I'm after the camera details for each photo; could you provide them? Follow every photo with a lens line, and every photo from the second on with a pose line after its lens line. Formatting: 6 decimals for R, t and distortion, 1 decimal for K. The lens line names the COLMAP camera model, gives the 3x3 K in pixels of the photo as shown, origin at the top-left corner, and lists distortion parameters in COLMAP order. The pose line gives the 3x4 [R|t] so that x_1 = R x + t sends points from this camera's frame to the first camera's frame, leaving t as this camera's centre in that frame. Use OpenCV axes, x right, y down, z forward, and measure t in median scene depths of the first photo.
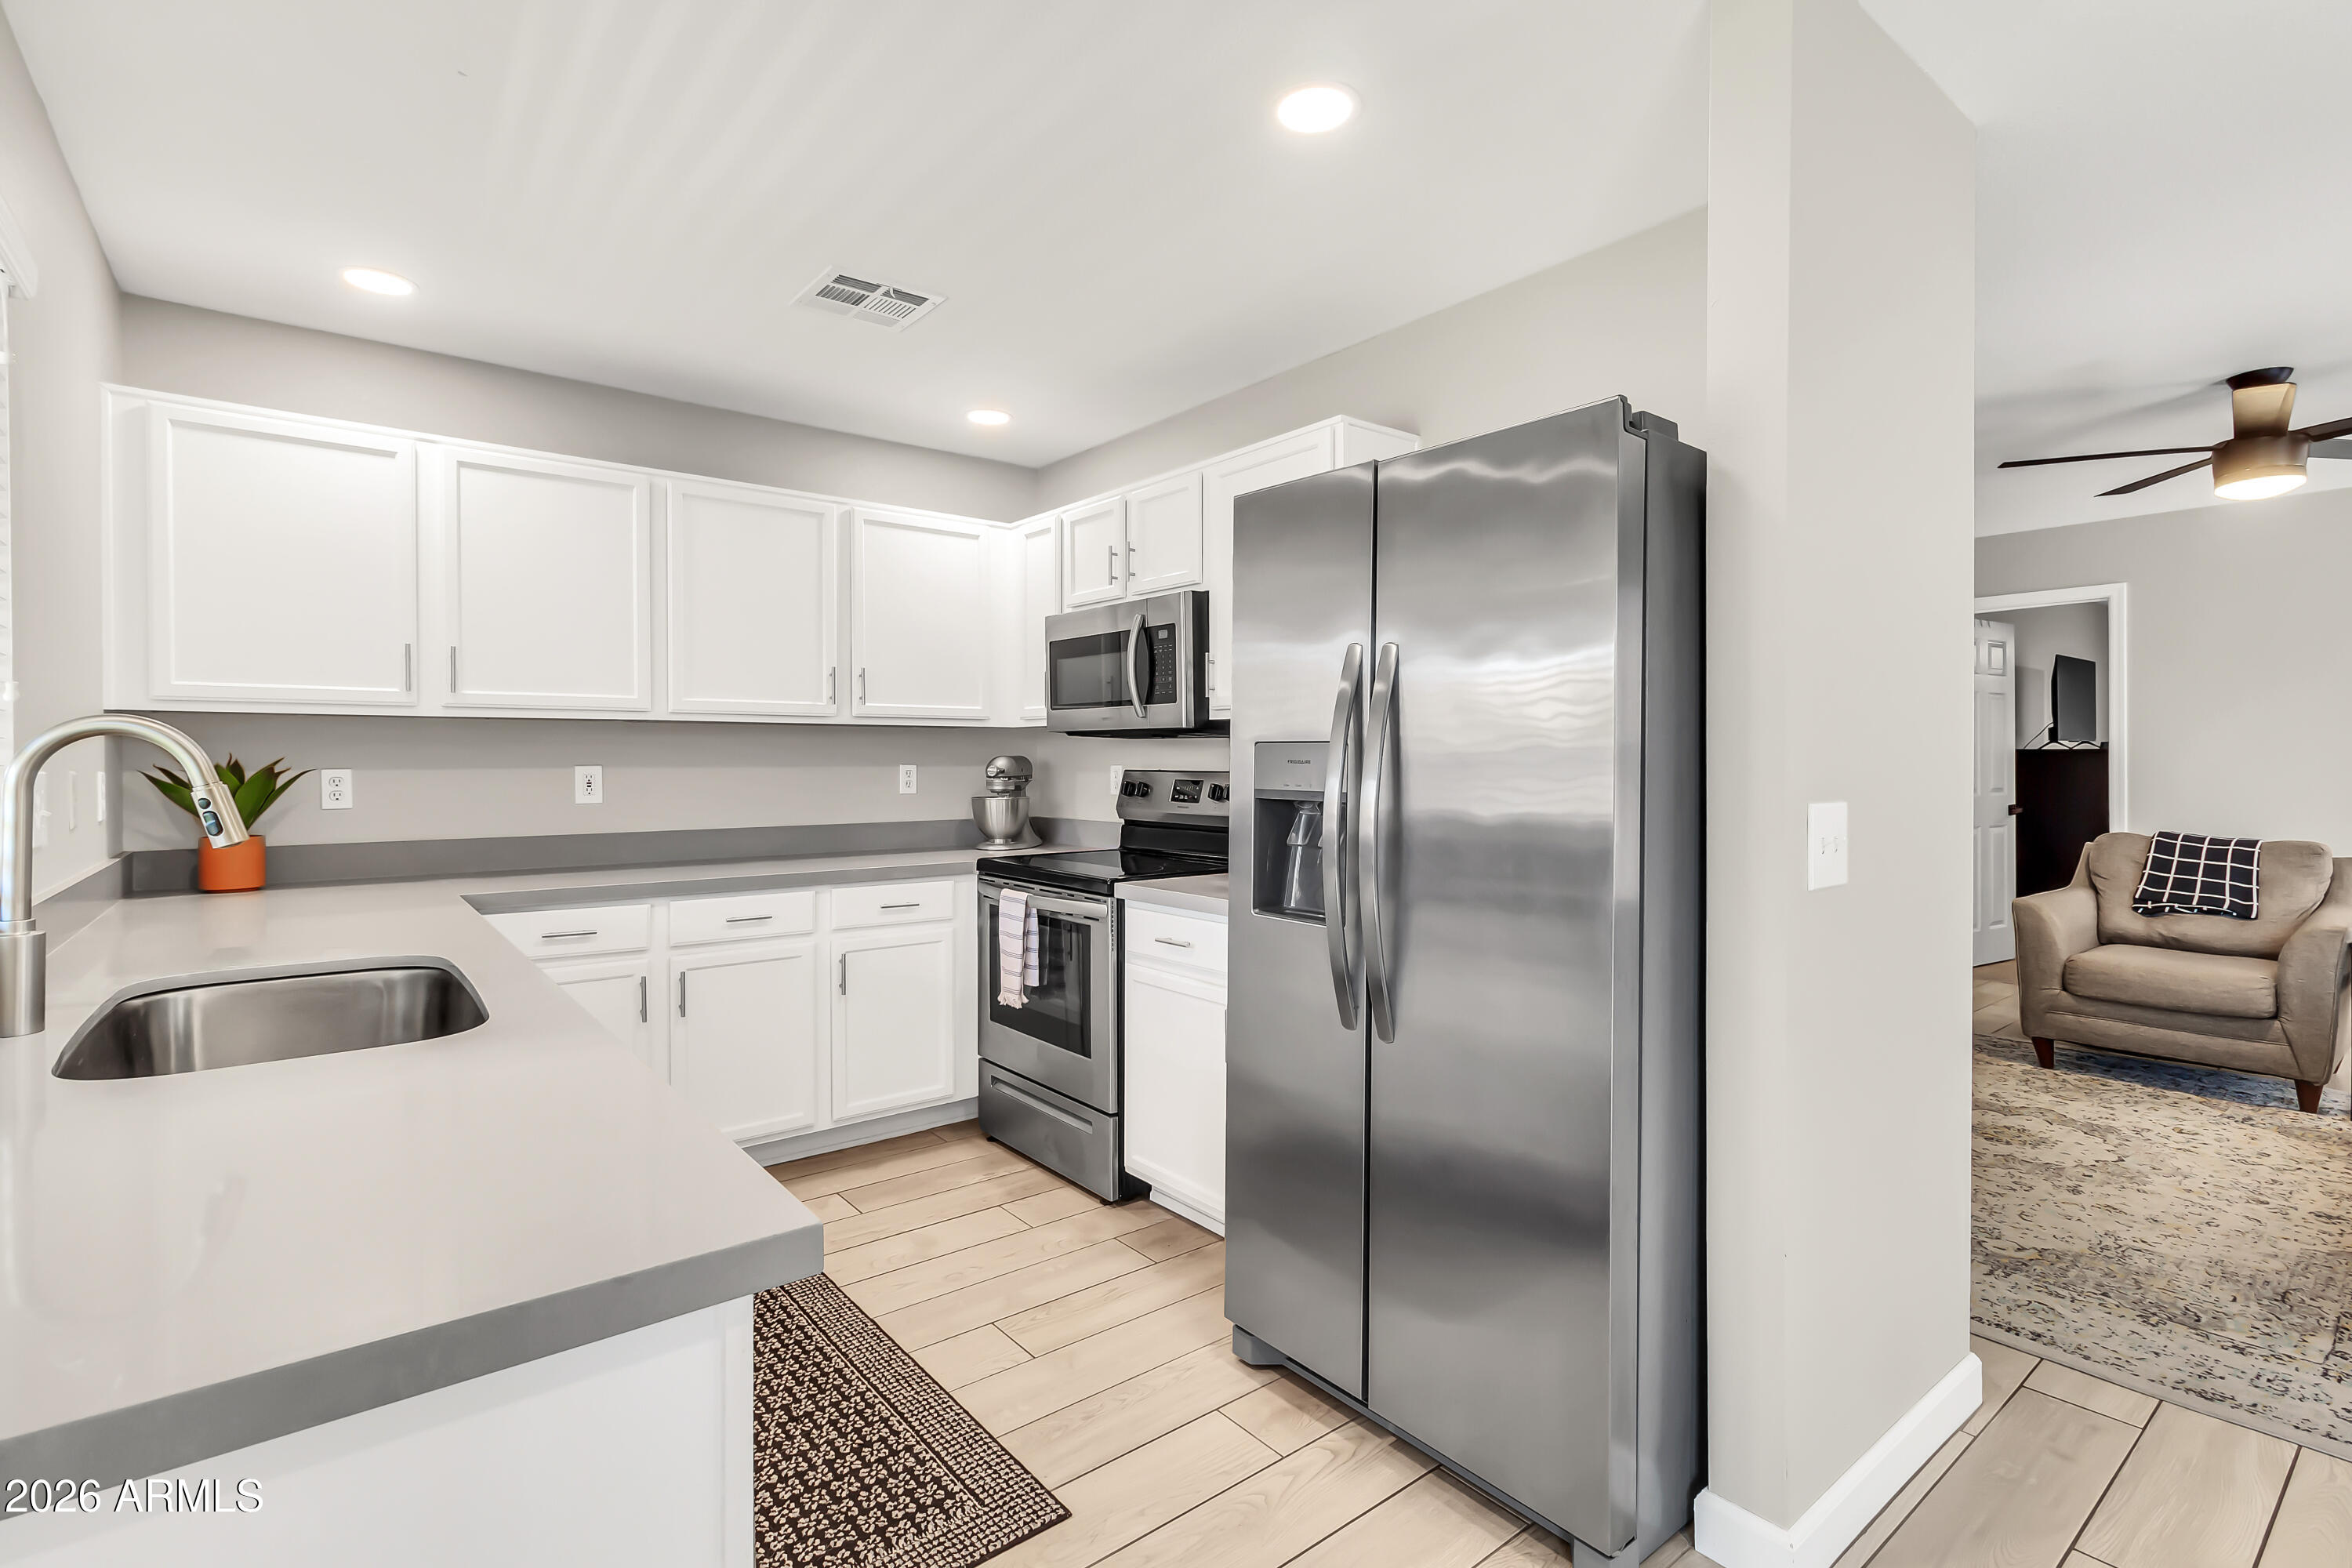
lens RADIAL K [[1097.3, 0, 1180.9], [0, 1097.3, 769.7], [0, 0, 1]] dist [0.003558, 0.000720]
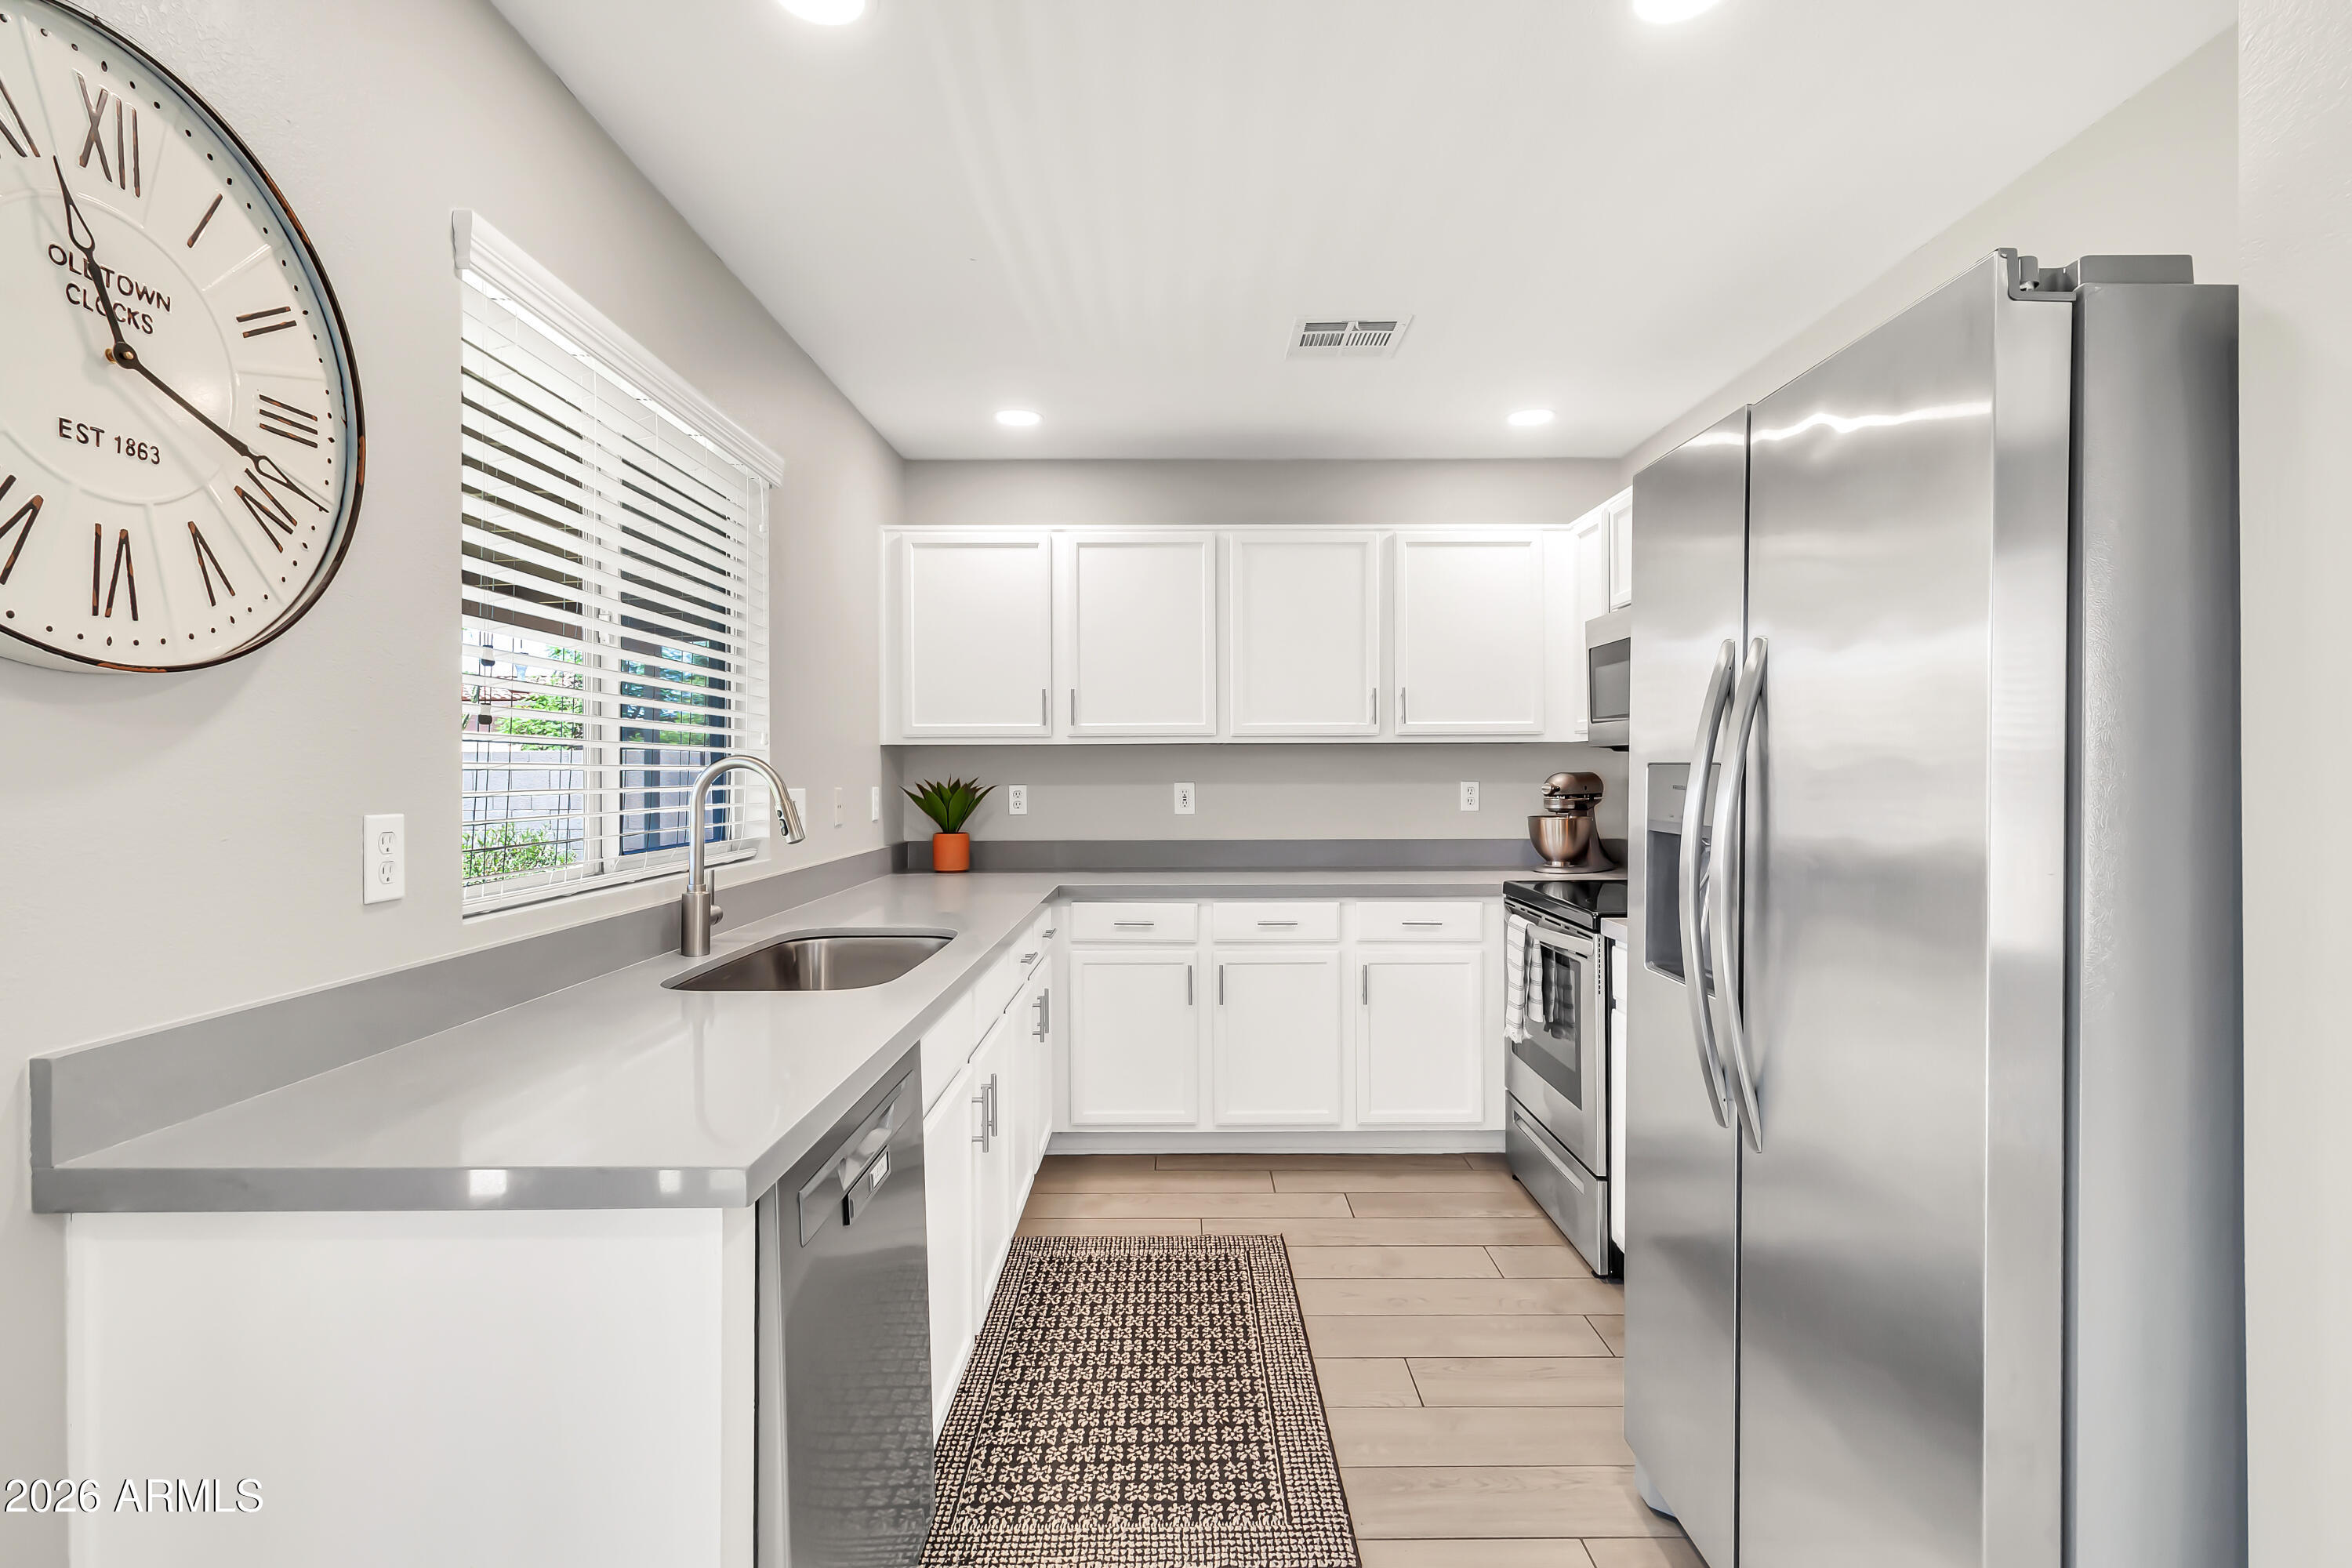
lens RADIAL K [[1097.3, 0, 1180.9], [0, 1097.3, 769.7], [0, 0, 1]] dist [0.003558, 0.000720]
pose [[0.780636, -0.003100, -0.624978, 0.214571], [-0.002994, 0.999958, -0.008699, -0.007643], [0.624978, 0.008662, 0.780594, 0.081844]]
